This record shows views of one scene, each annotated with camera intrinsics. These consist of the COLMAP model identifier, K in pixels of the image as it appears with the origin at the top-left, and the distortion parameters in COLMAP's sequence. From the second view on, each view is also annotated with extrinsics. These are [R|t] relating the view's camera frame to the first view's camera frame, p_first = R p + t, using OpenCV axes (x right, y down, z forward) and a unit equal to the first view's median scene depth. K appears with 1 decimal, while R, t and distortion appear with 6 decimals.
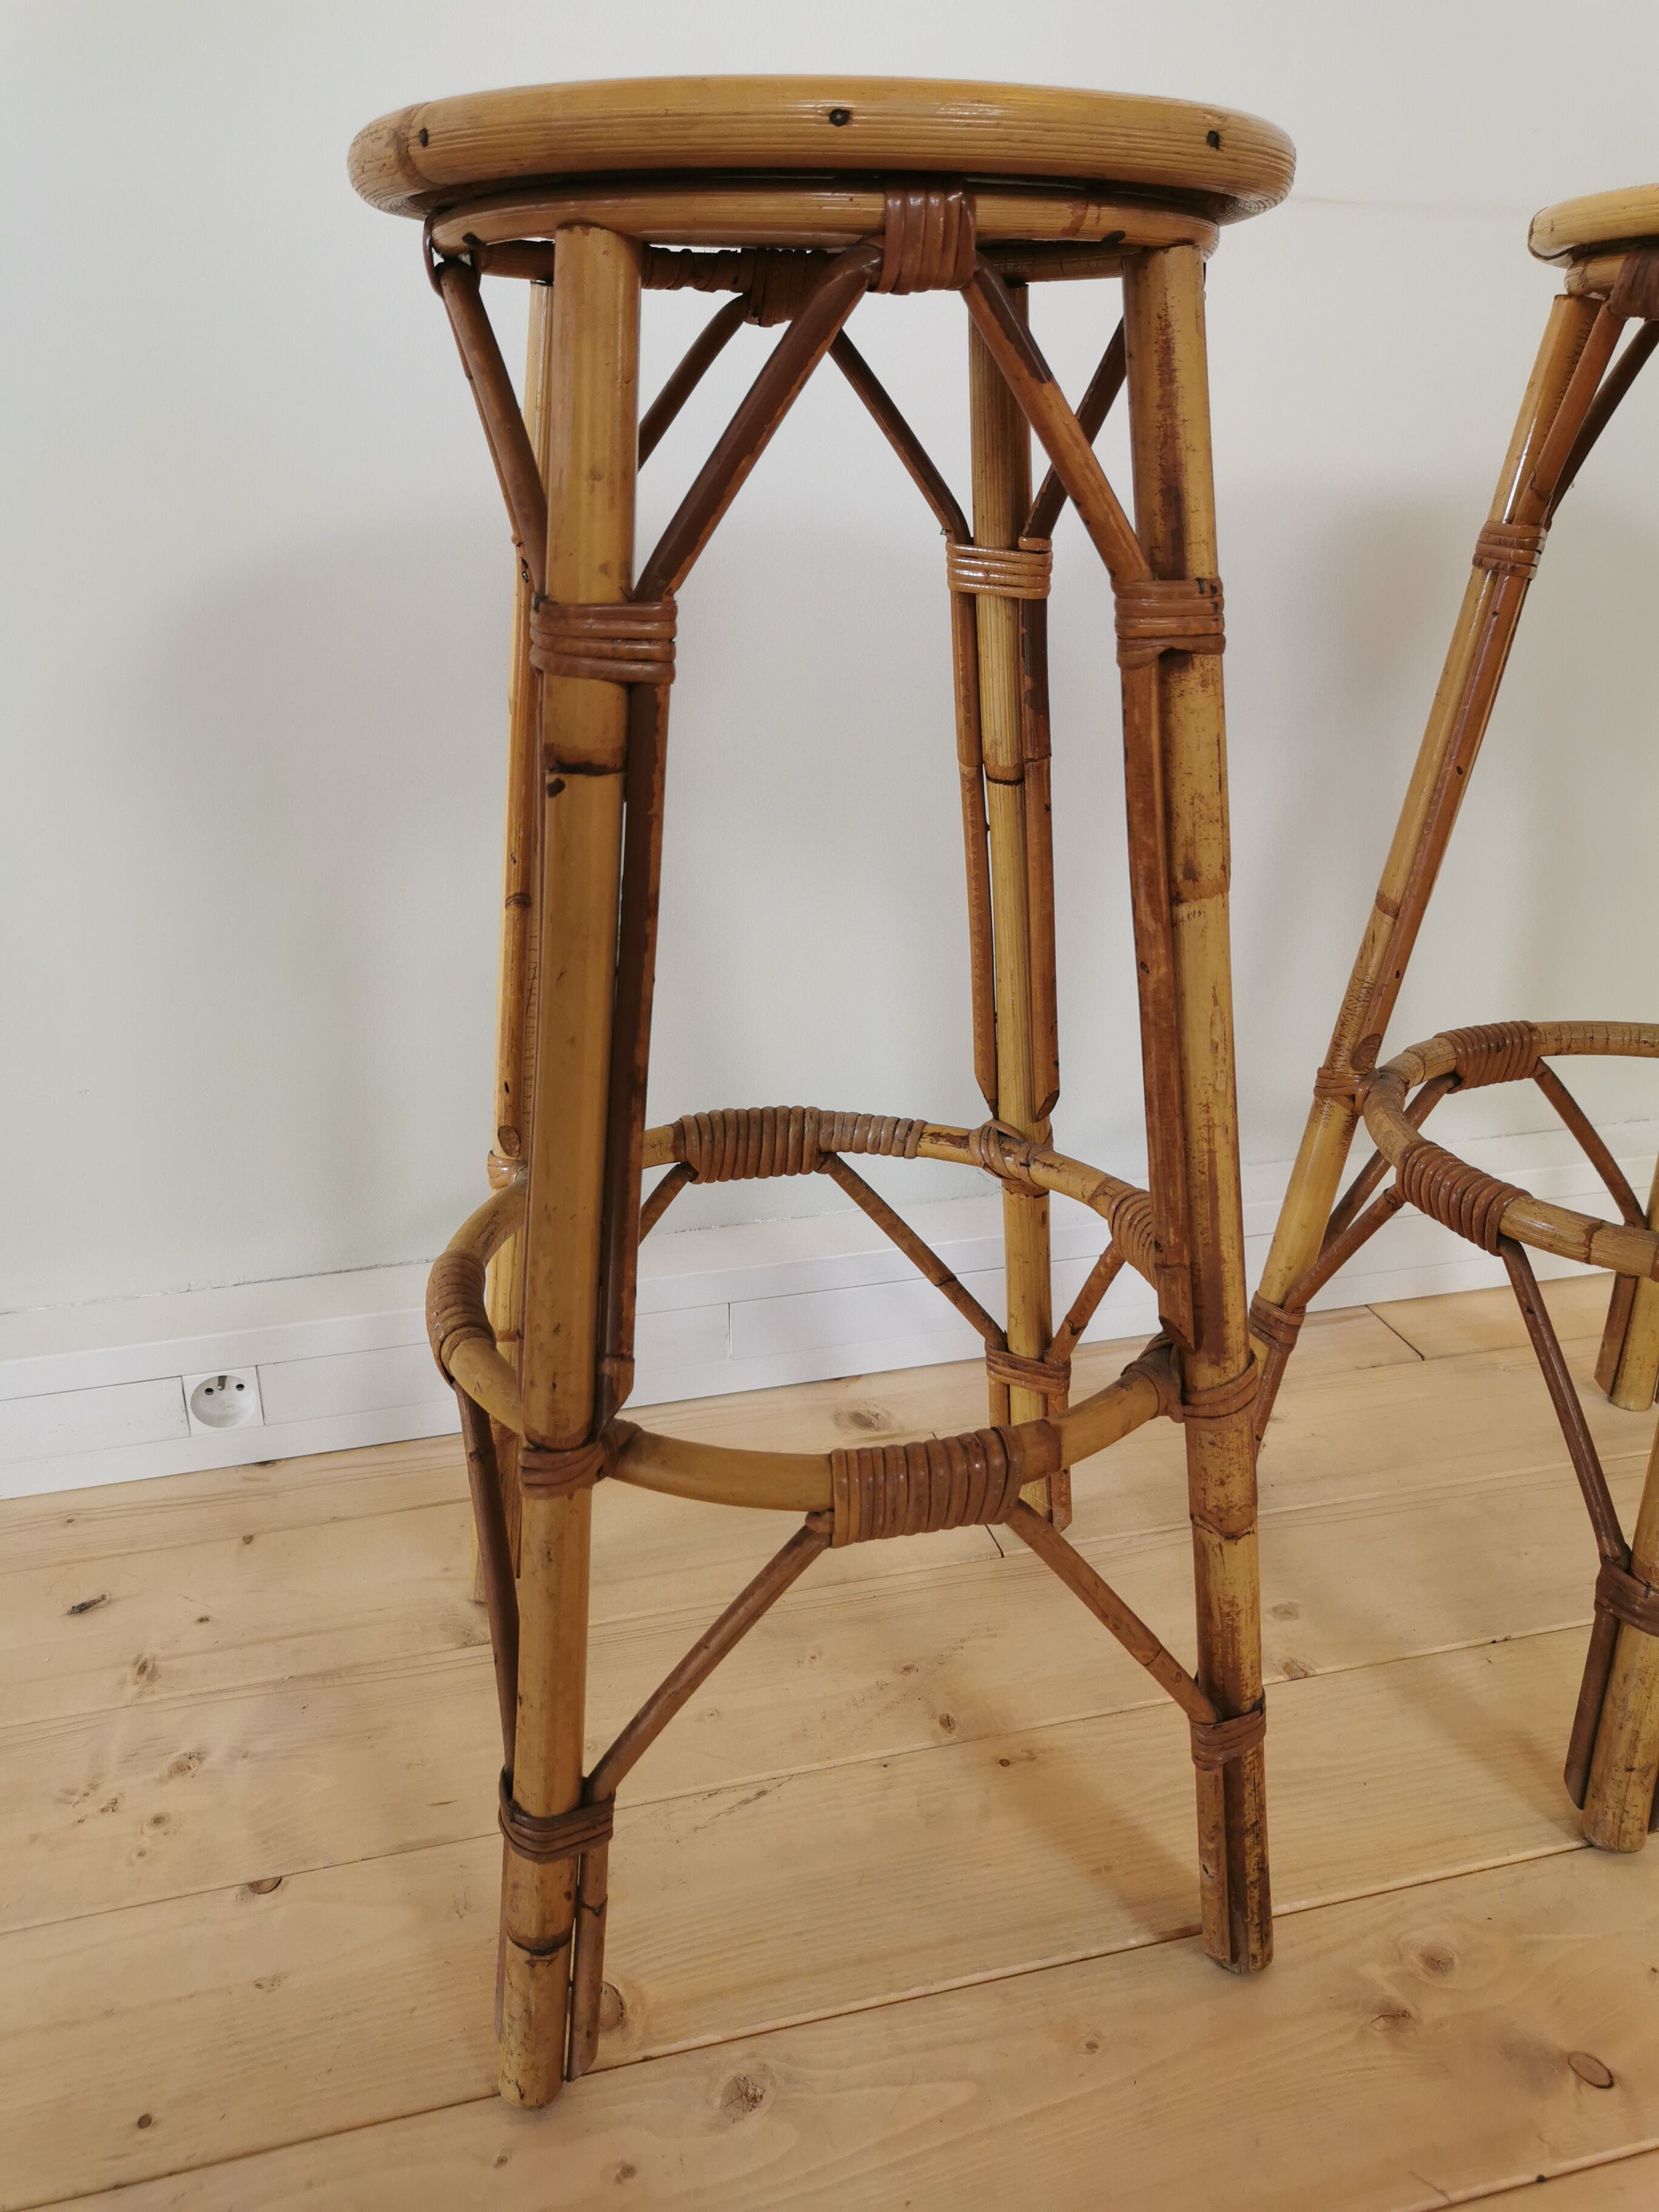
lens RADIAL K [[1721.9, 0, 822.2], [0, 1721.9, 1104.9], [0, 0, 1]] dist [0.041782, -0.022908]
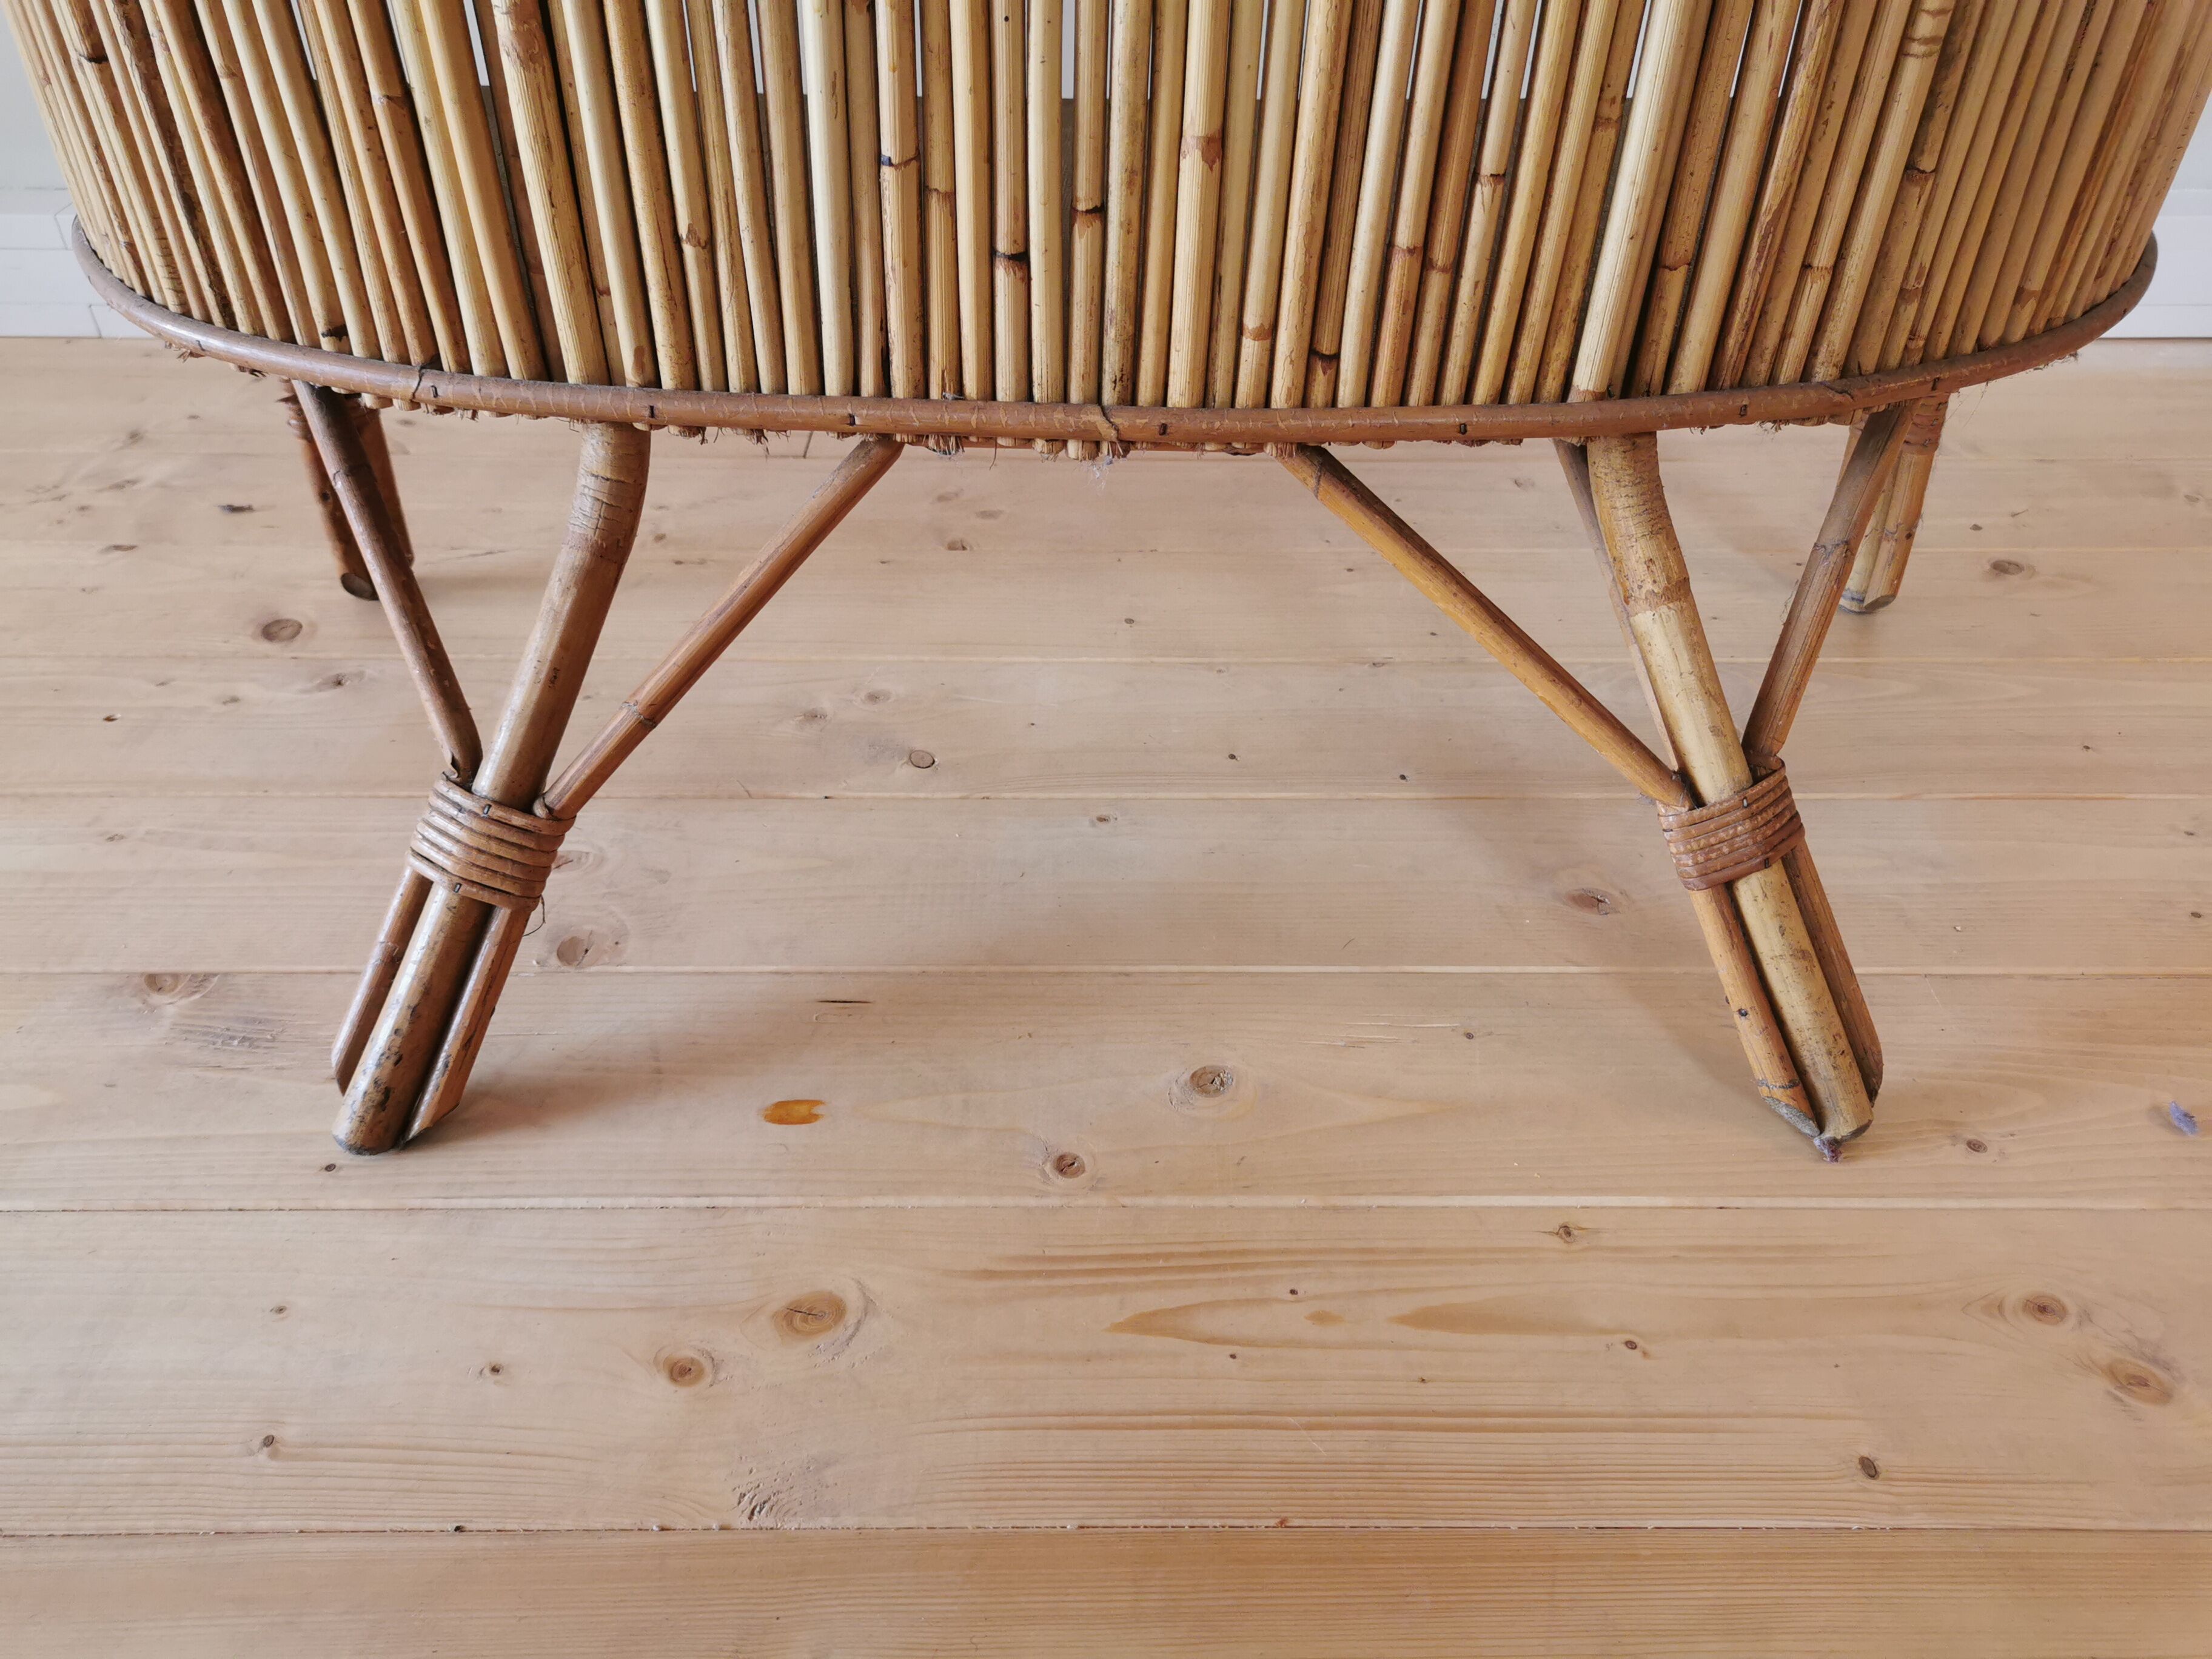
lens RADIAL K [[1721.9, 0, 1107.9], [0, 1721.9, 845.4], [0, 0, 1]] dist [0.041782, -0.022908]
pose [[0.967374, 0.155168, -0.200275, 0.826833], [-0.097748, 0.957887, 0.269997, 0.244204], [0.233736, -0.241611, 0.941802, -0.203537]]
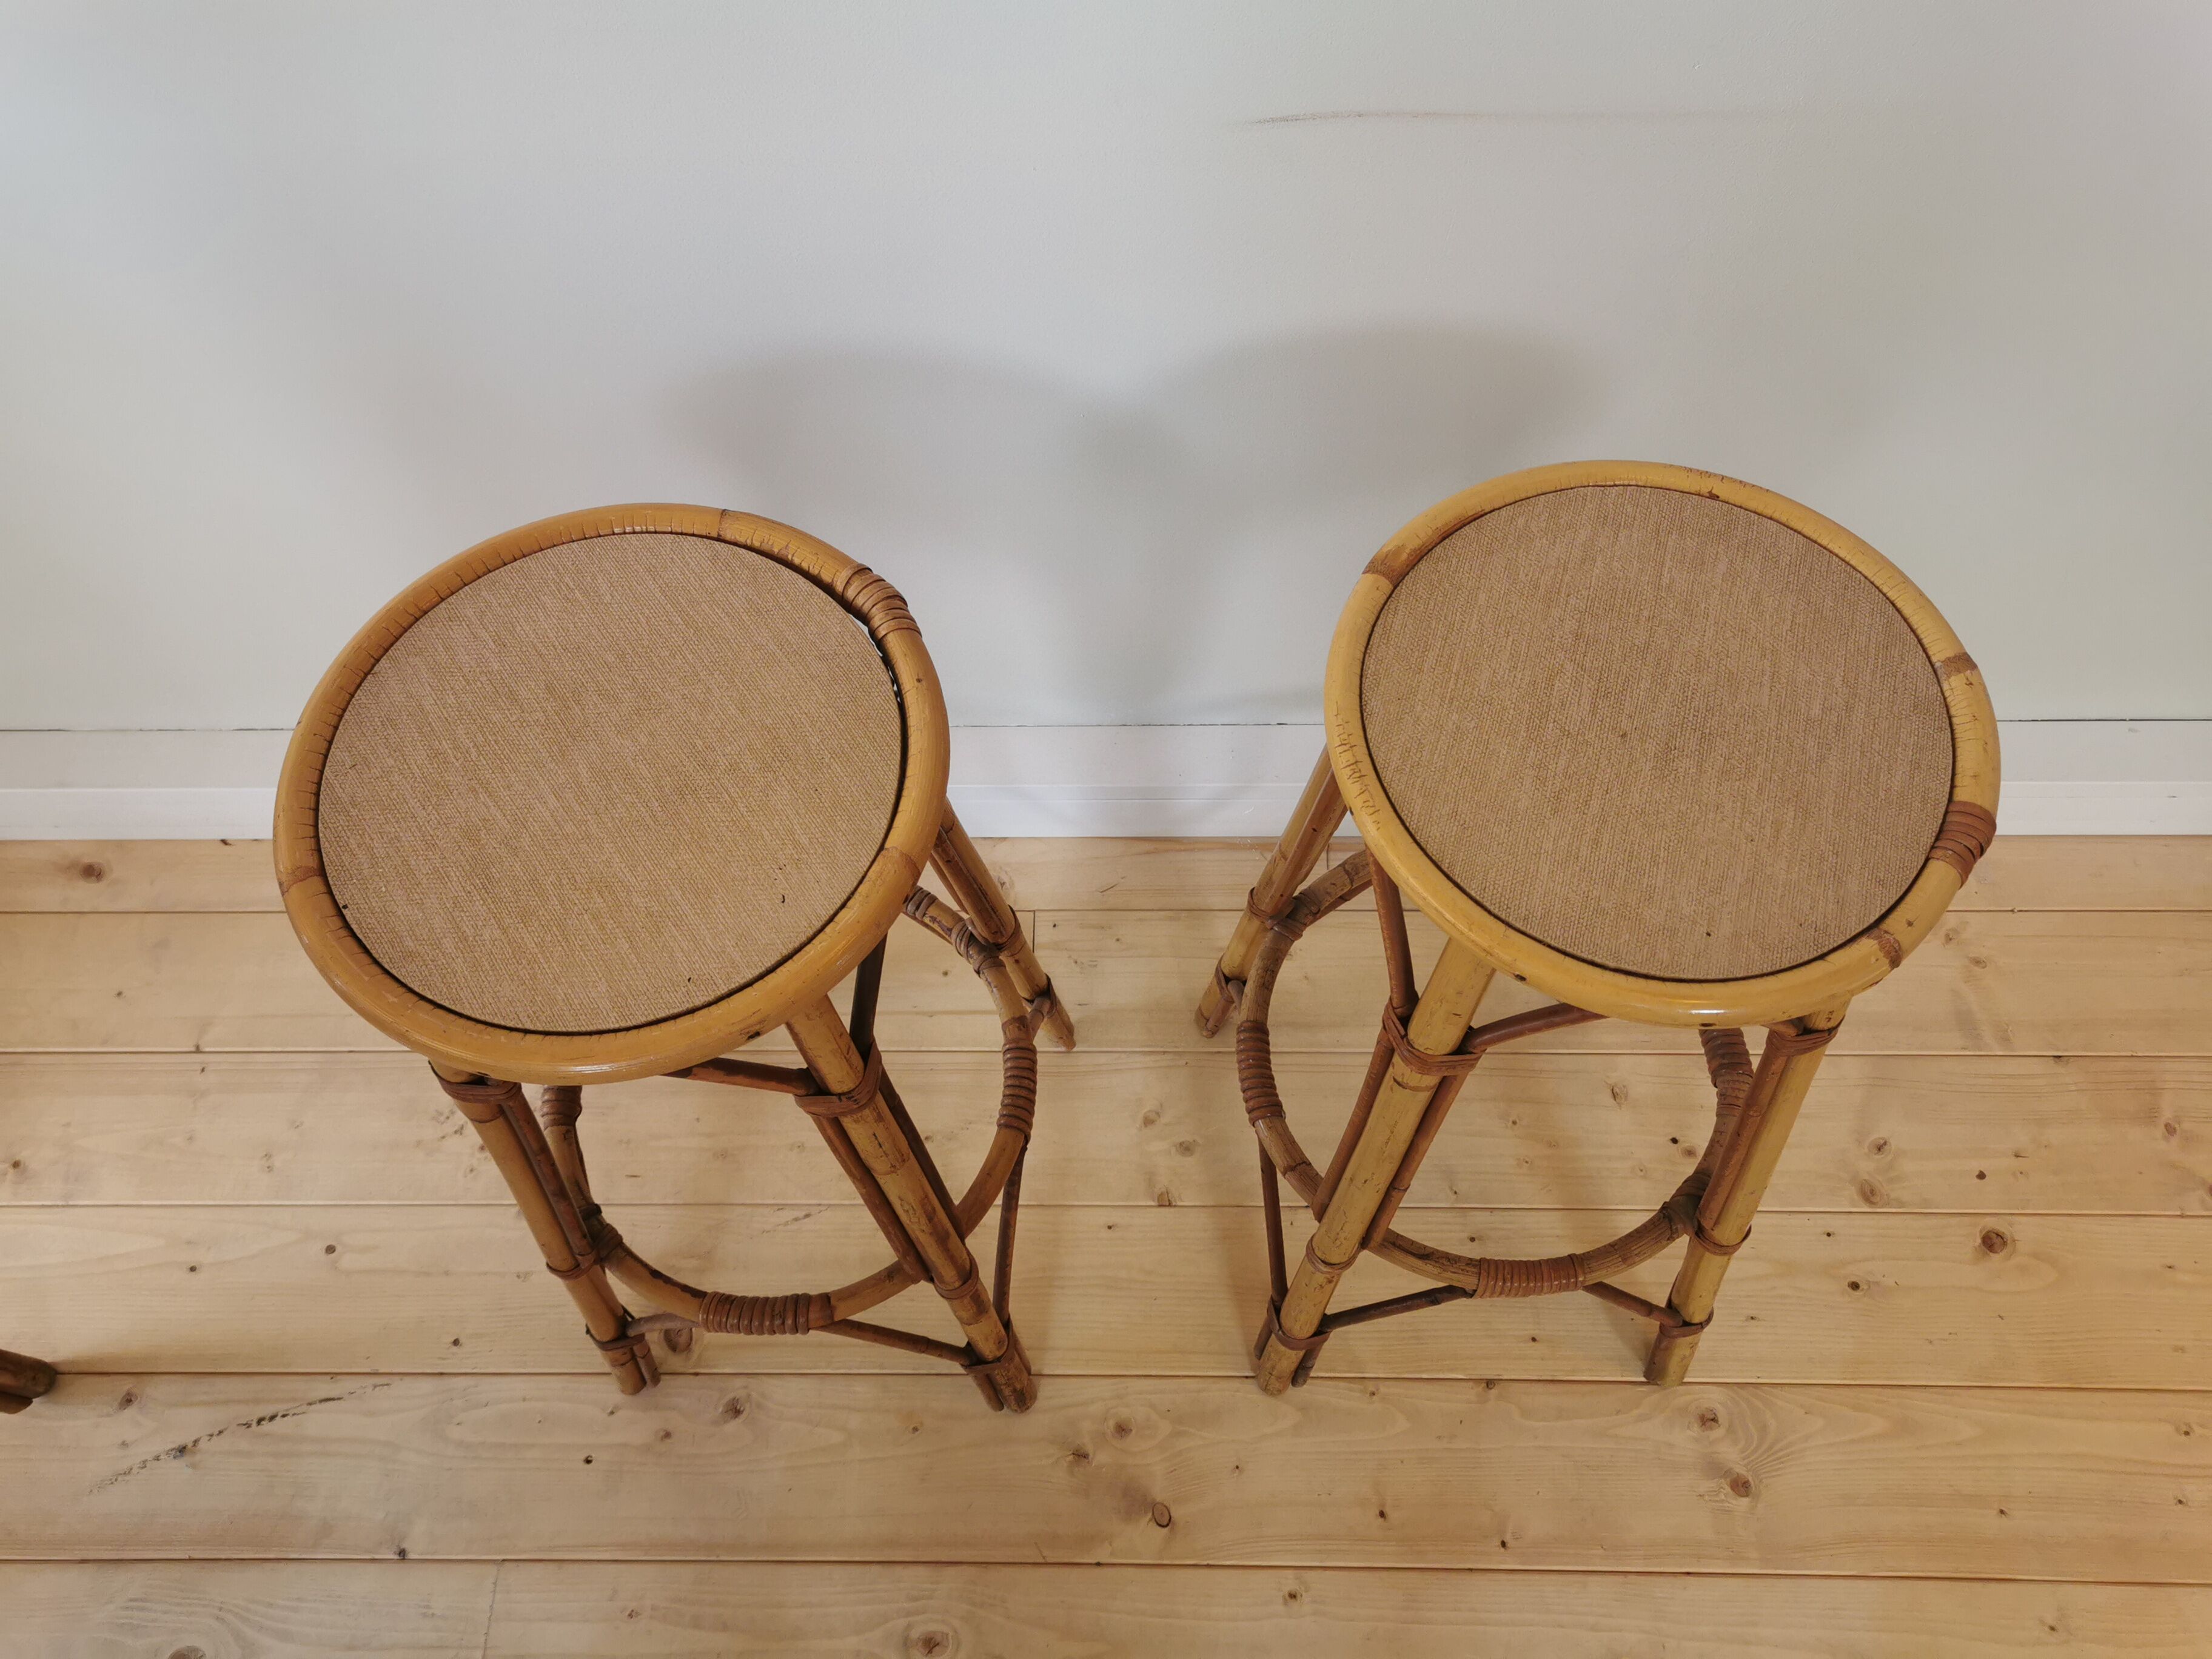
lens RADIAL K [[1721.9, 0, 1106.8], [0, 1721.9, 842.2], [0, 0, 1]] dist [0.041782, -0.022908]
pose [[0.962605, 0.223668, -0.152856, 0.493878], [-0.074928, 0.762029, 0.643193, -1.156115], [0.260343, -0.607688, 0.750292, 0.030700]]
